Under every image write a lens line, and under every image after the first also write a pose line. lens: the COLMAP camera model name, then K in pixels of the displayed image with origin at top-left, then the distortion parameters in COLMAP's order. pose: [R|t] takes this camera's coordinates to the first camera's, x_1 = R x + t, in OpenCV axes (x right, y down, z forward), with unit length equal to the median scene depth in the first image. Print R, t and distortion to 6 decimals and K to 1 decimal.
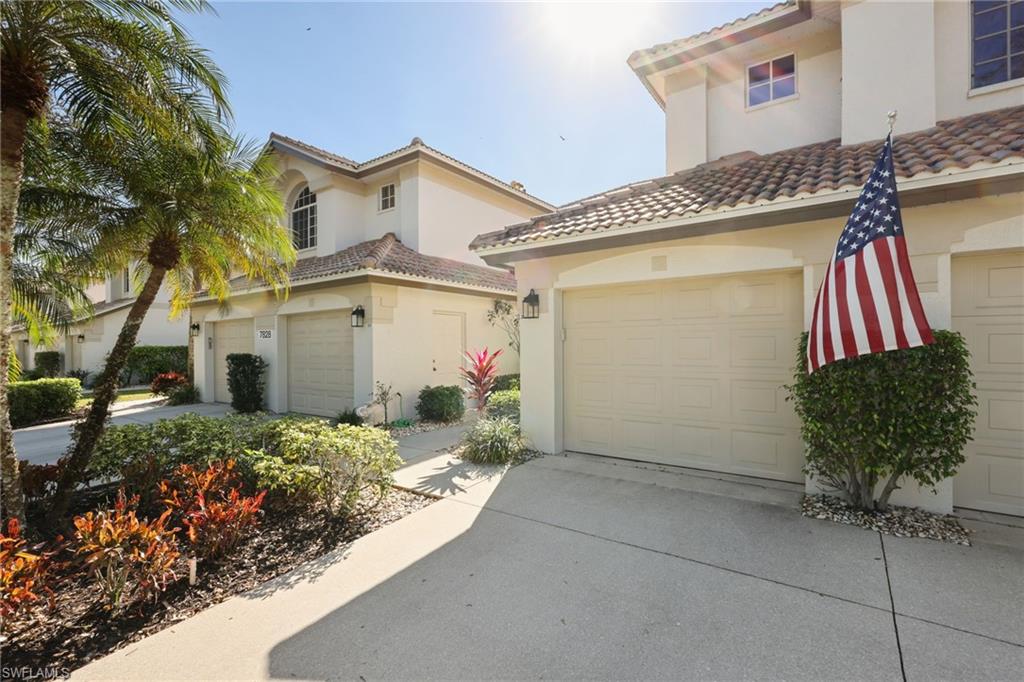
lens RADIAL K [[468.0, 0, 512.0], [0, 468.0, 341.0], [0, 0, 1]] dist [0.001485, 0.000134]
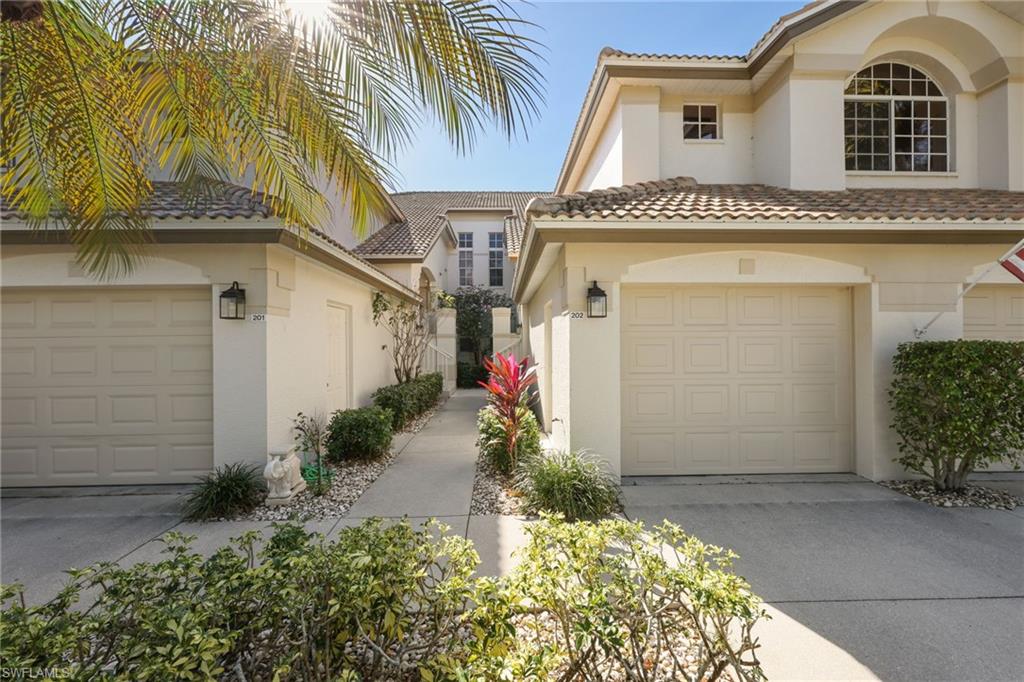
lens RADIAL K [[411.7, 0, 514.1], [0, 411.7, 344.6], [0, 0, 1]] dist [0.002838, 0.000098]
pose [[0.791366, 0.006657, 0.611306, -0.547990], [-0.007516, 0.999971, -0.001159, -0.001192], [-0.611296, -0.003677, 0.791393, 0.596585]]
